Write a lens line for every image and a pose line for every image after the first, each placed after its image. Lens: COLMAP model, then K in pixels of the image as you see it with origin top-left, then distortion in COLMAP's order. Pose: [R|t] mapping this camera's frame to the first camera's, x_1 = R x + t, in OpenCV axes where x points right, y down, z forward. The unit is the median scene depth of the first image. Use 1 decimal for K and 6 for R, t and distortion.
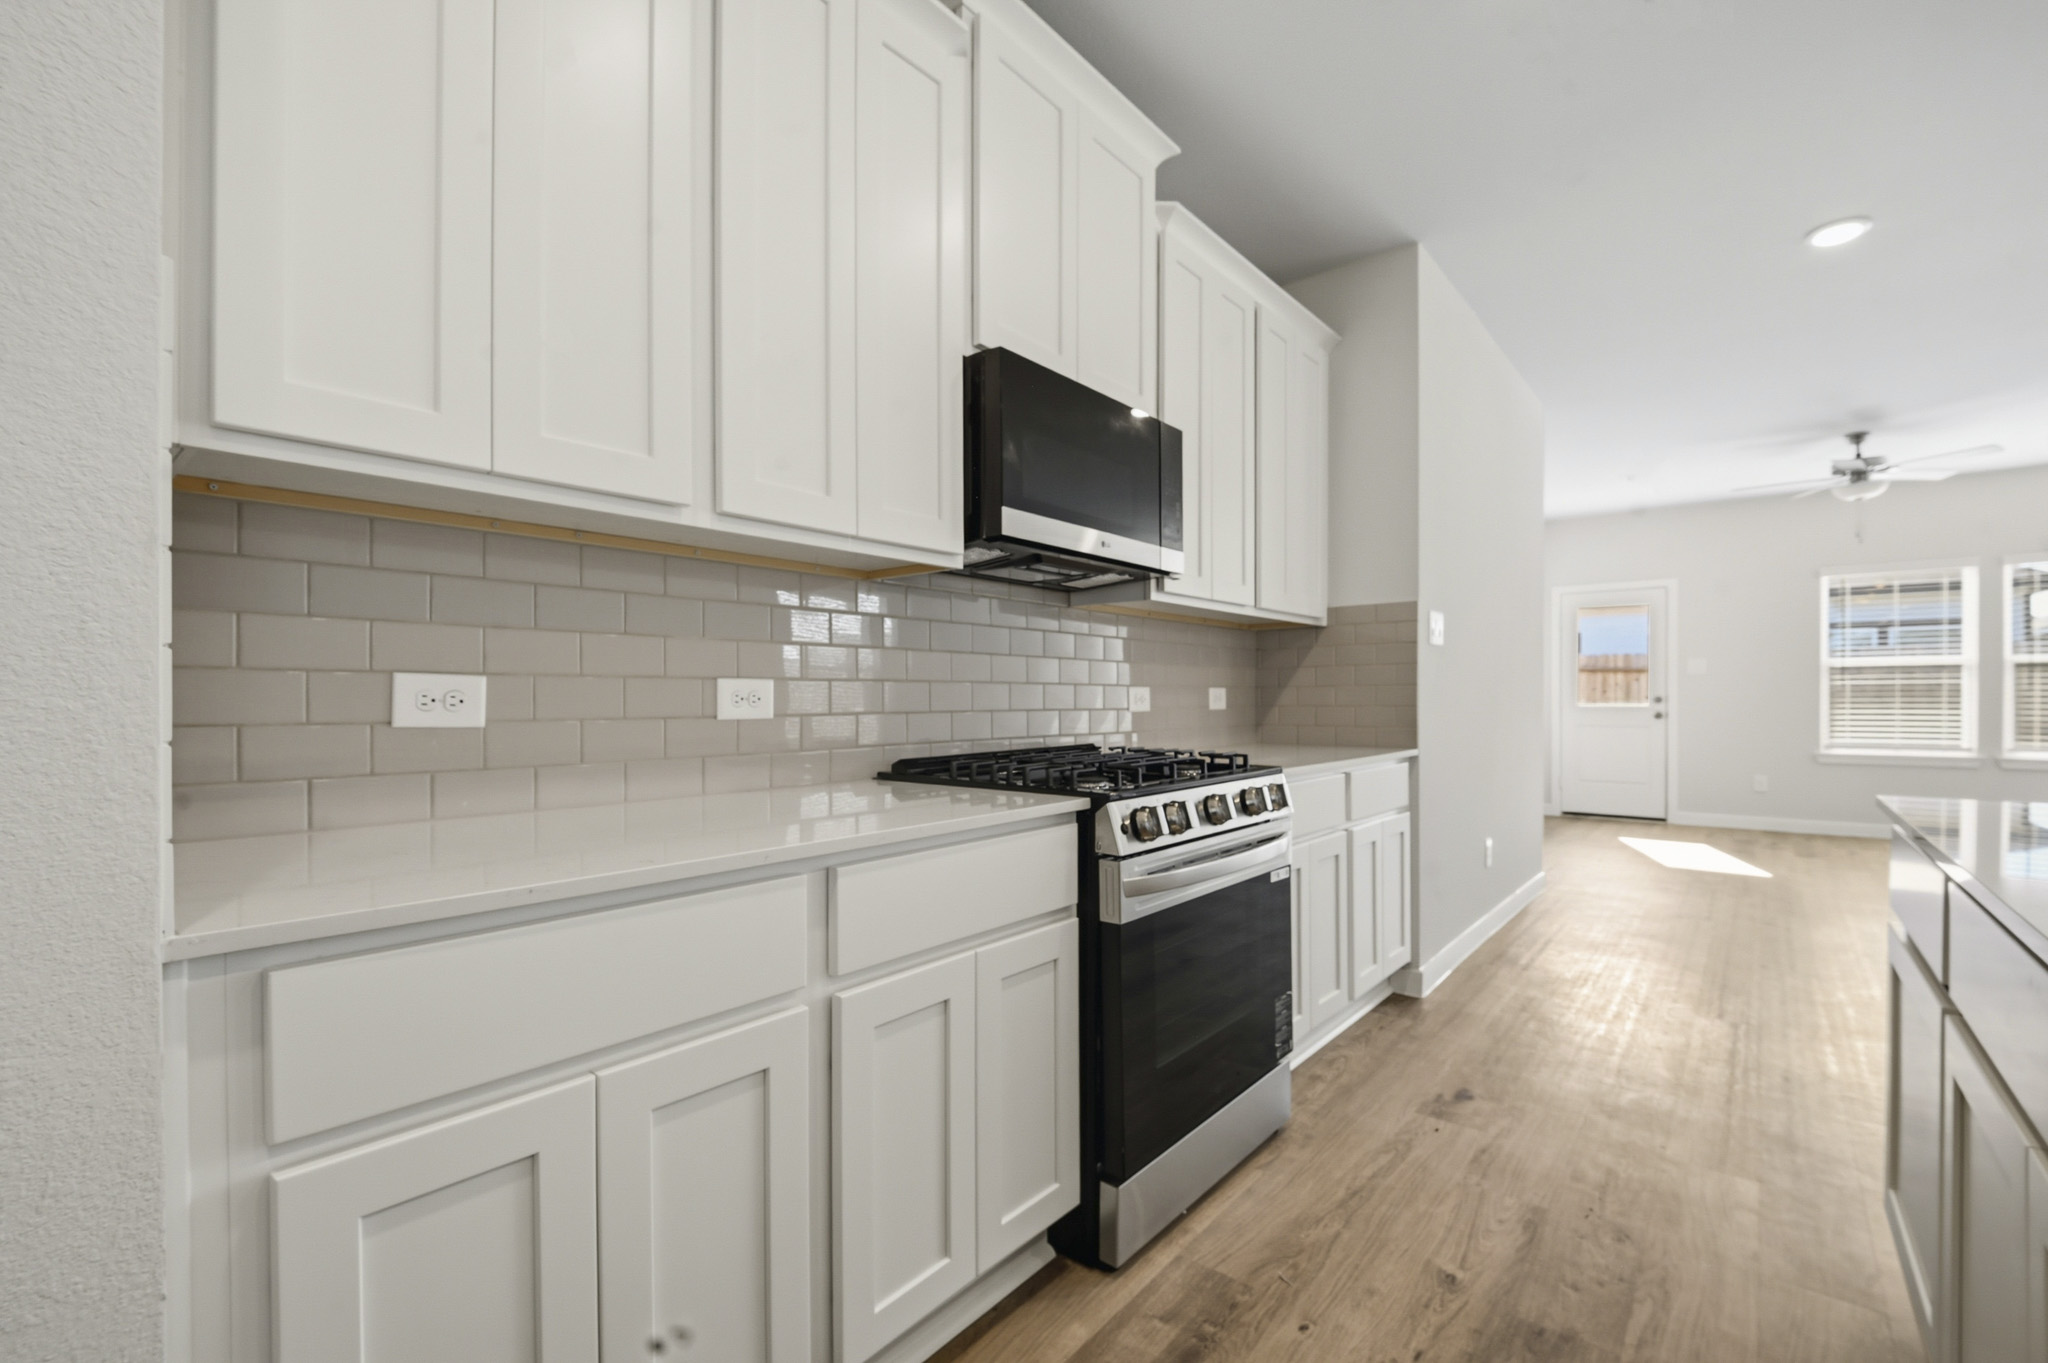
lens RADIAL K [[877.7, 0, 1035.1], [0, 877.7, 705.3], [0, 0, 1]] dist [-0.011704, -0.000963]
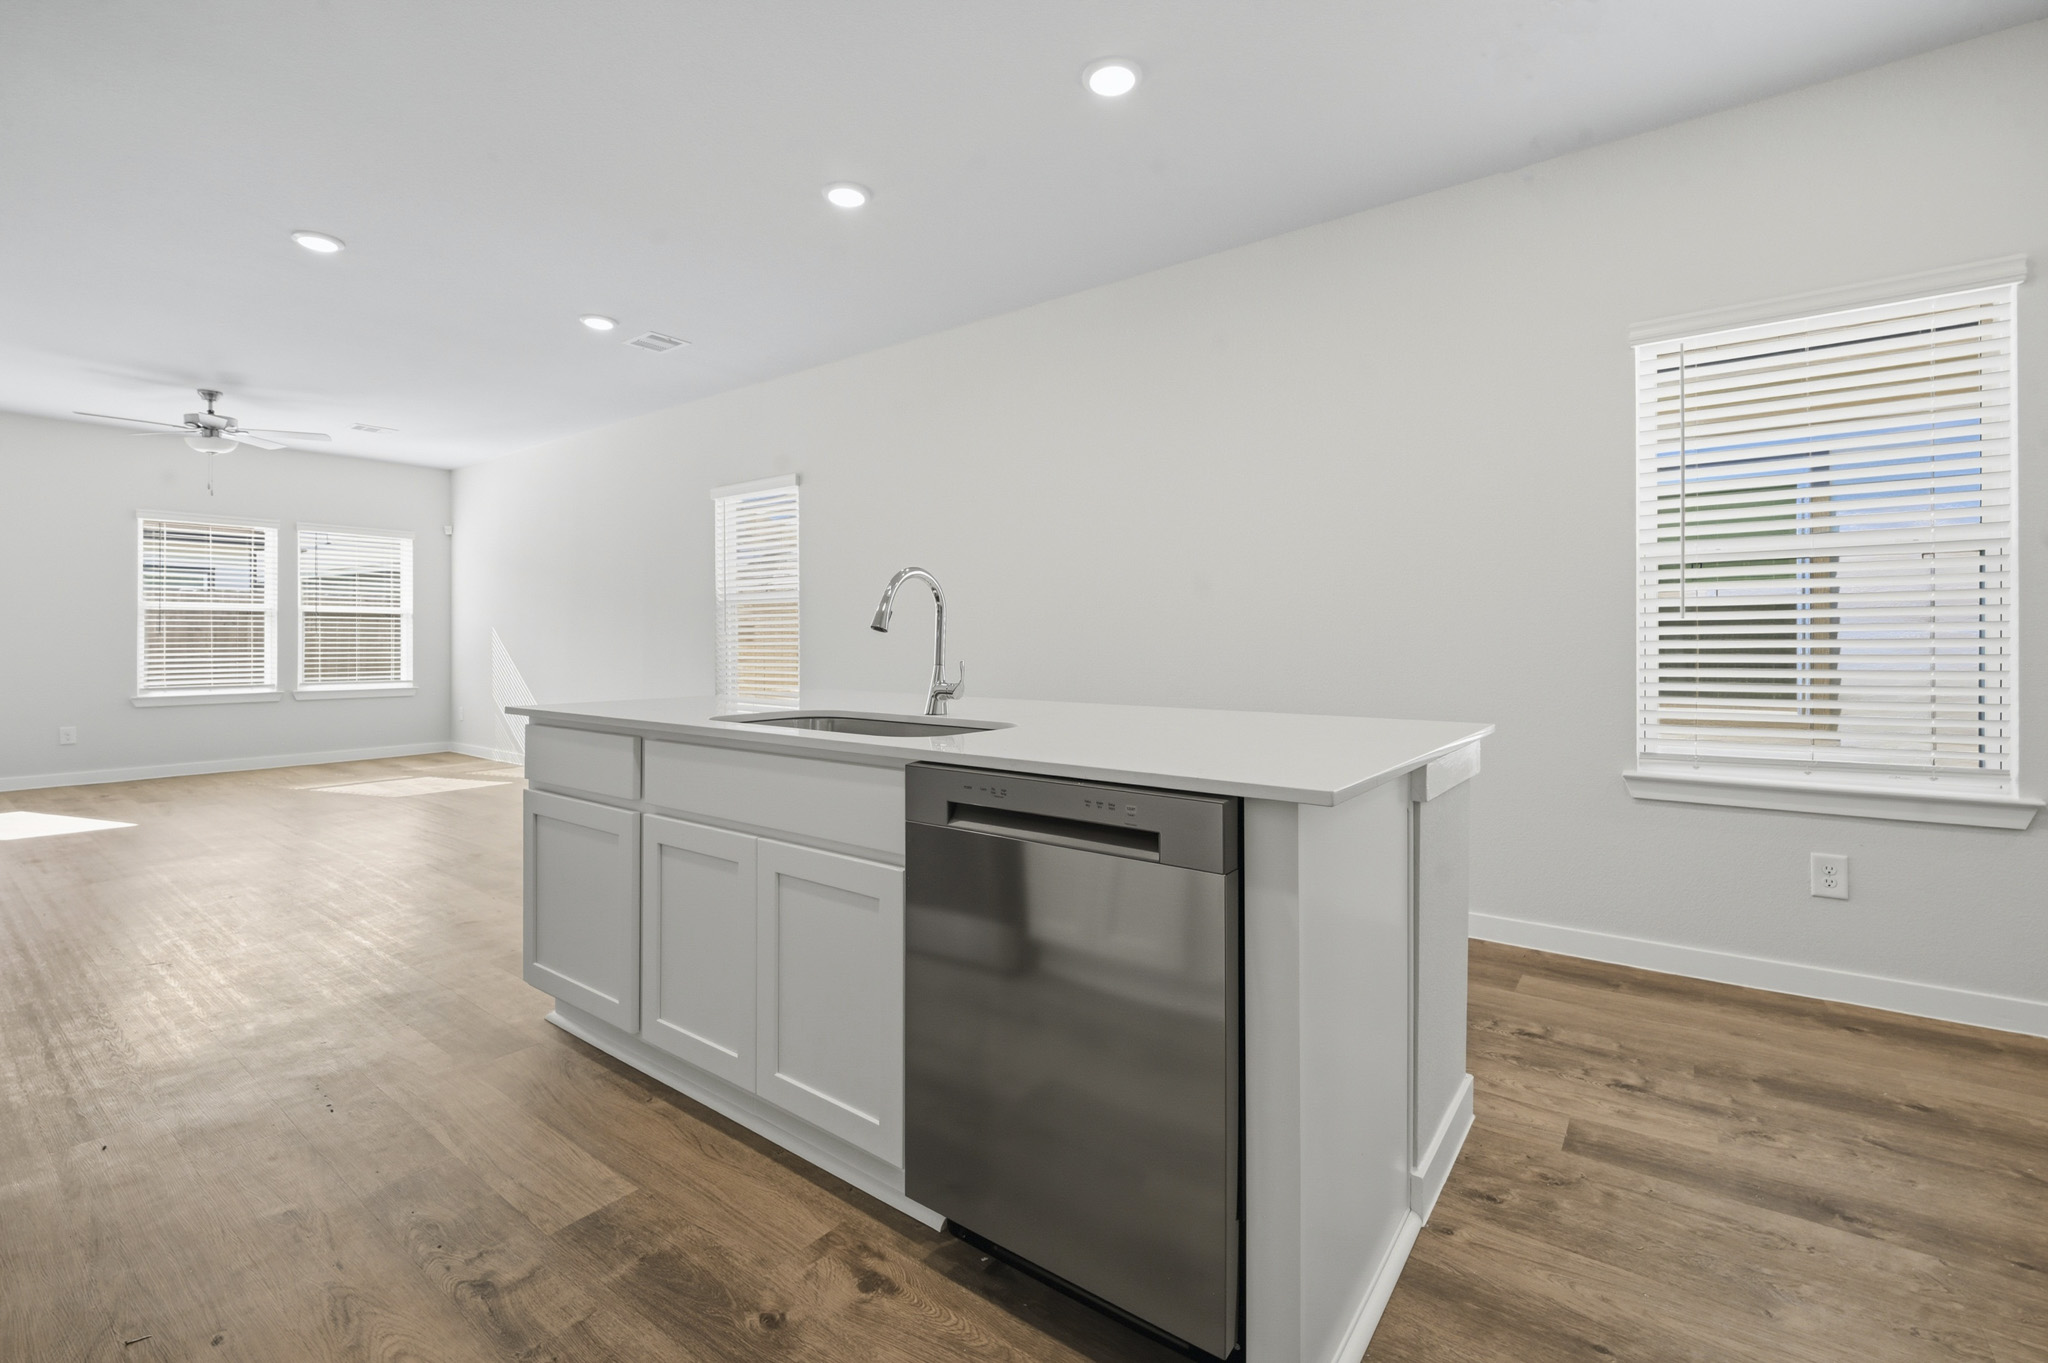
lens RADIAL K [[893.0, 0, 1025.5], [0, 893.0, 643.9], [0, 0, 1]] dist [-0.014140, -0.000538]
pose [[-0.044176, 0.001142, 0.999023, -0.450573], [0.004546, 0.999989, -0.000942, 0.002165], [-0.999013, 0.004500, -0.044181, 0.149076]]
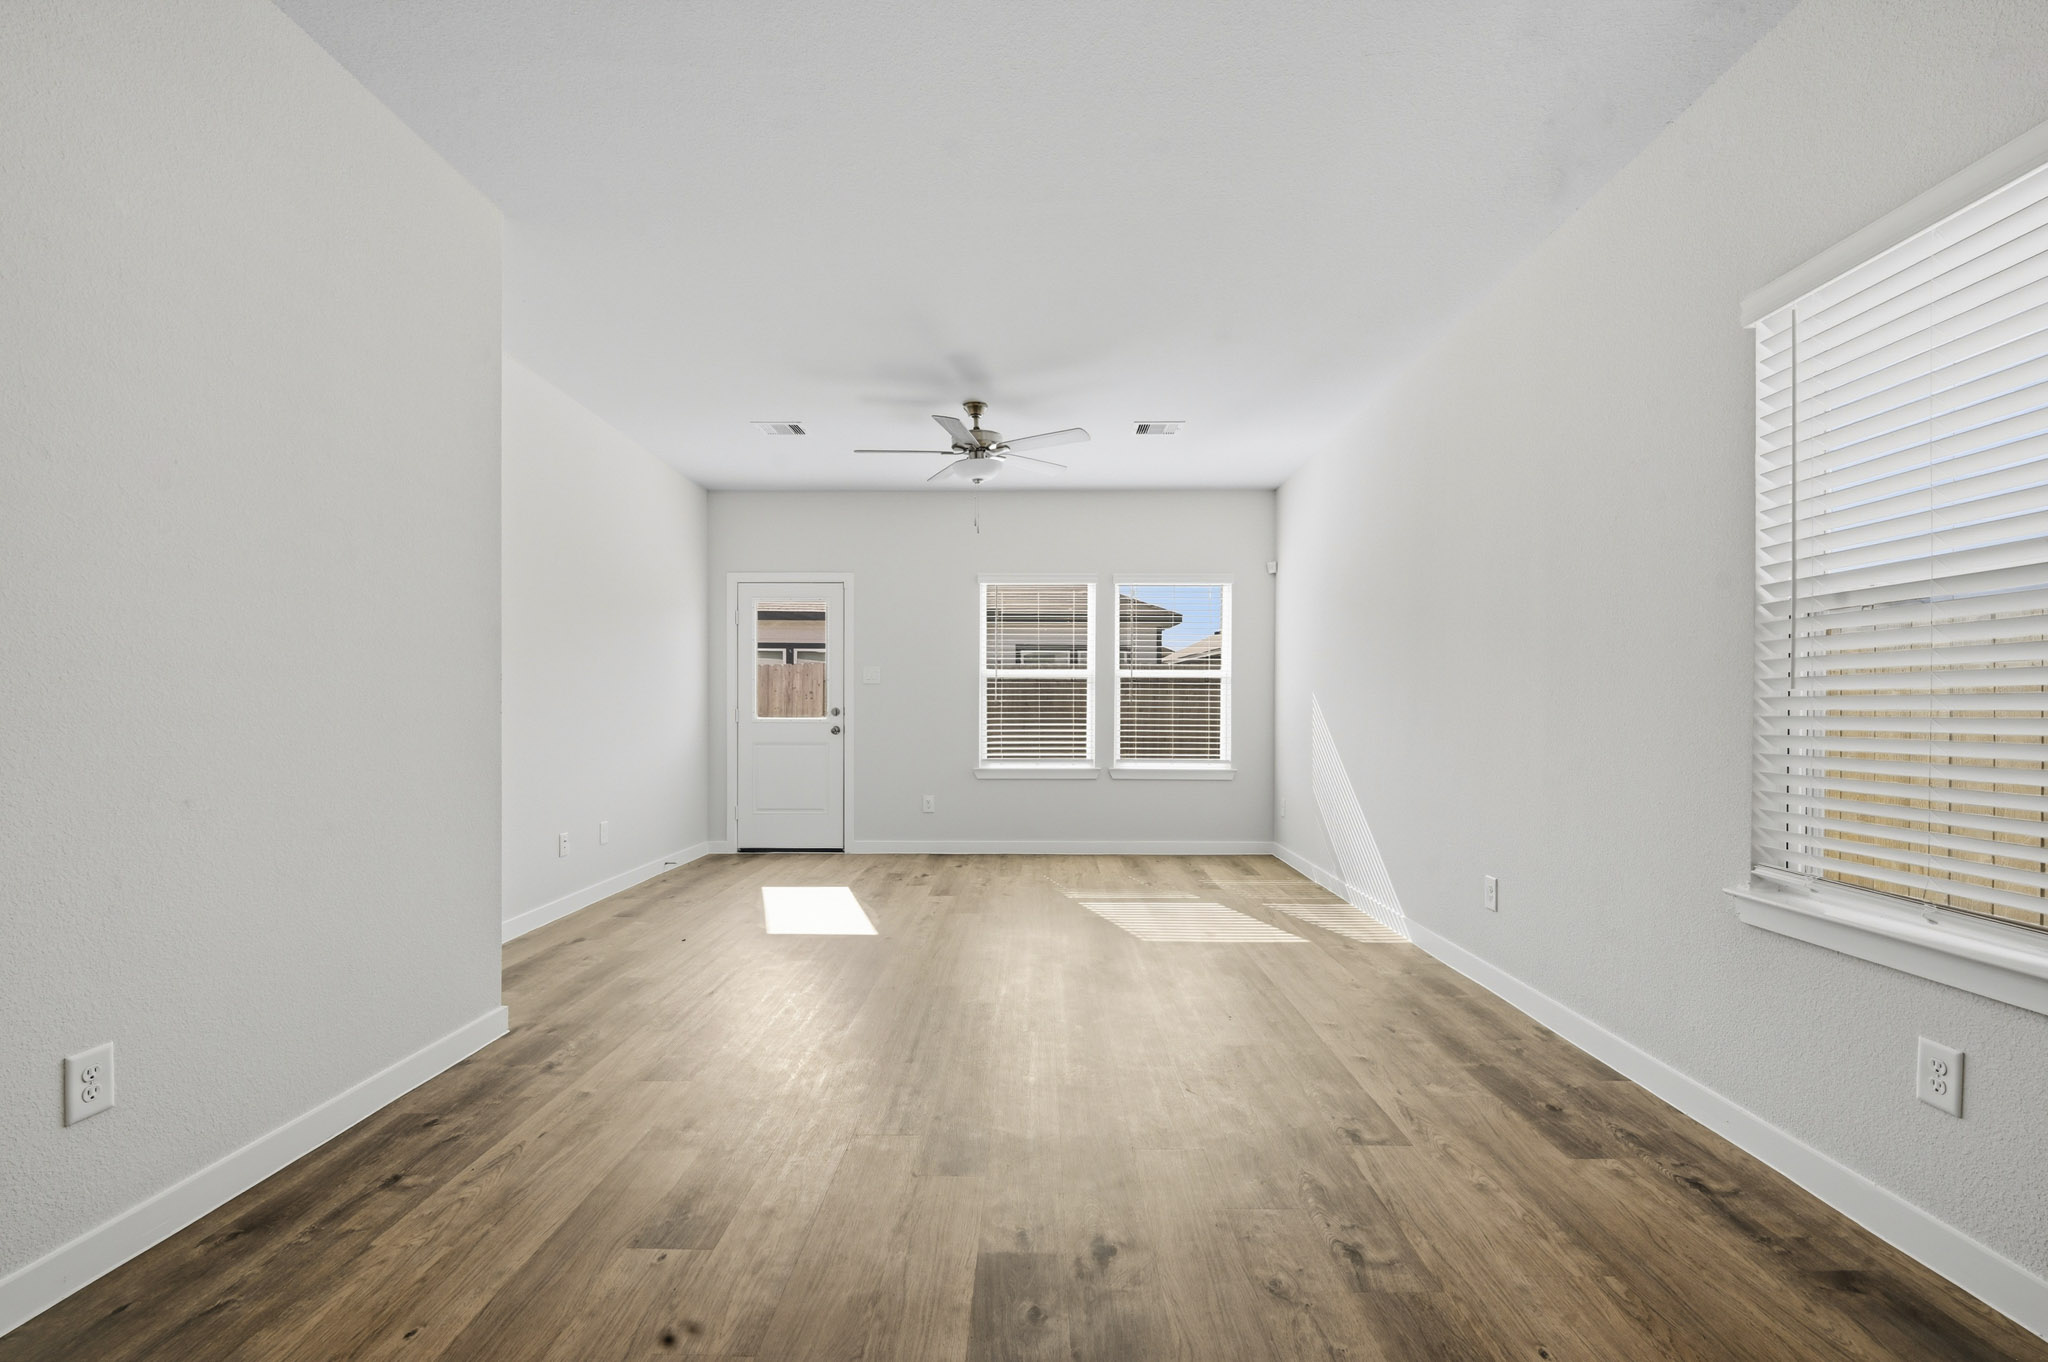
lens RADIAL K [[882.1, 0, 1026.4], [0, 882.1, 726.4], [0, 0, 1]] dist [0.031279, -0.000095]
pose [[0.774903, -0.004065, 0.632067, 1.156229], [-0.001786, 0.999961, 0.008621, -0.000076], [-0.632078, -0.007810, 0.774865, 0.760354]]
